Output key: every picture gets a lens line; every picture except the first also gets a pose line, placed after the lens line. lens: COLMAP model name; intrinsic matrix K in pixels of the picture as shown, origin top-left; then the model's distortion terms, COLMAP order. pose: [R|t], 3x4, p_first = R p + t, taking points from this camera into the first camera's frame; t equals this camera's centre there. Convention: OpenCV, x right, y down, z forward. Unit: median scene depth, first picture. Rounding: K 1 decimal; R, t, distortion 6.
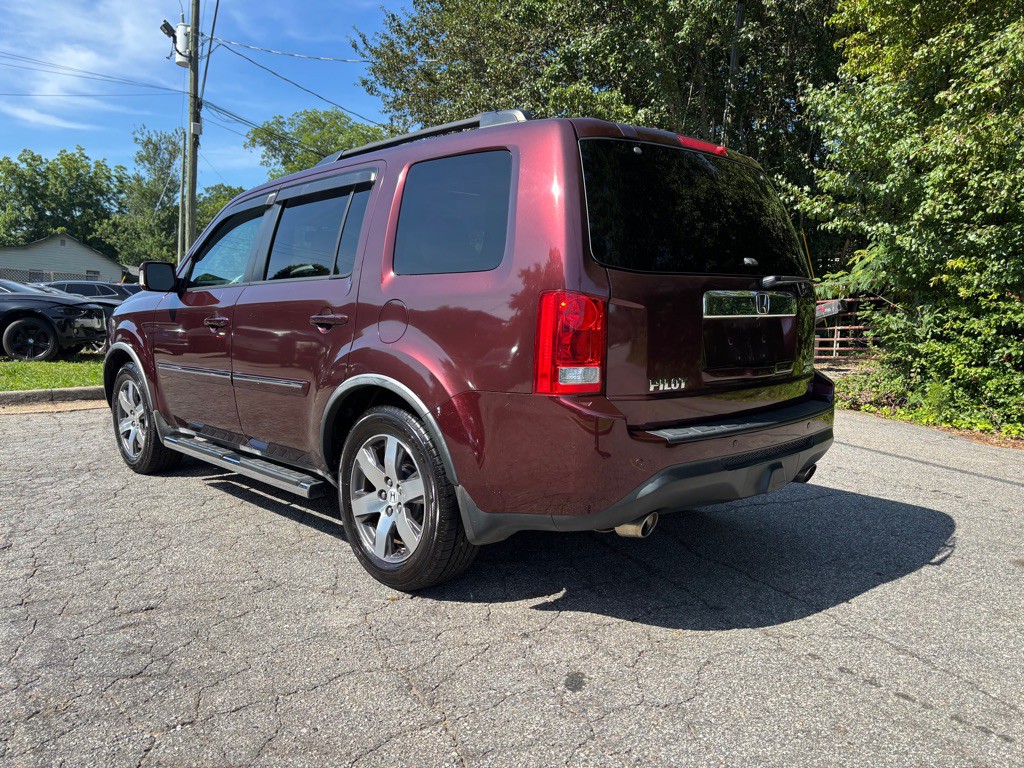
lens RADIAL K [[774.3, 0, 510.8], [0, 774.3, 389.7], [0, 0, 1]] dist [0.050247, -0.053803]
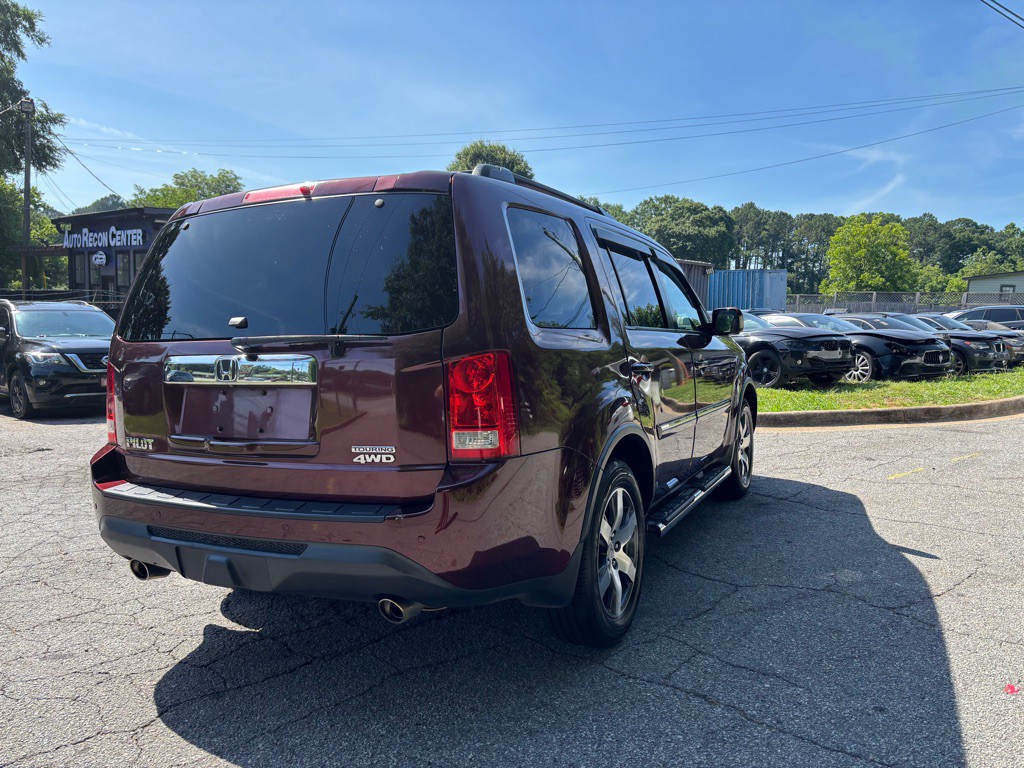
lens RADIAL K [[774.3, 0, 515.7], [0, 774.3, 392.8], [0, 0, 1]] dist [0.050247, -0.053803]
pose [[0.341023, 0.062336, -0.937986, 0.731818], [-0.084615, 0.995784, 0.035414, -0.083945], [0.936239, 0.067291, 0.344859, 0.584478]]
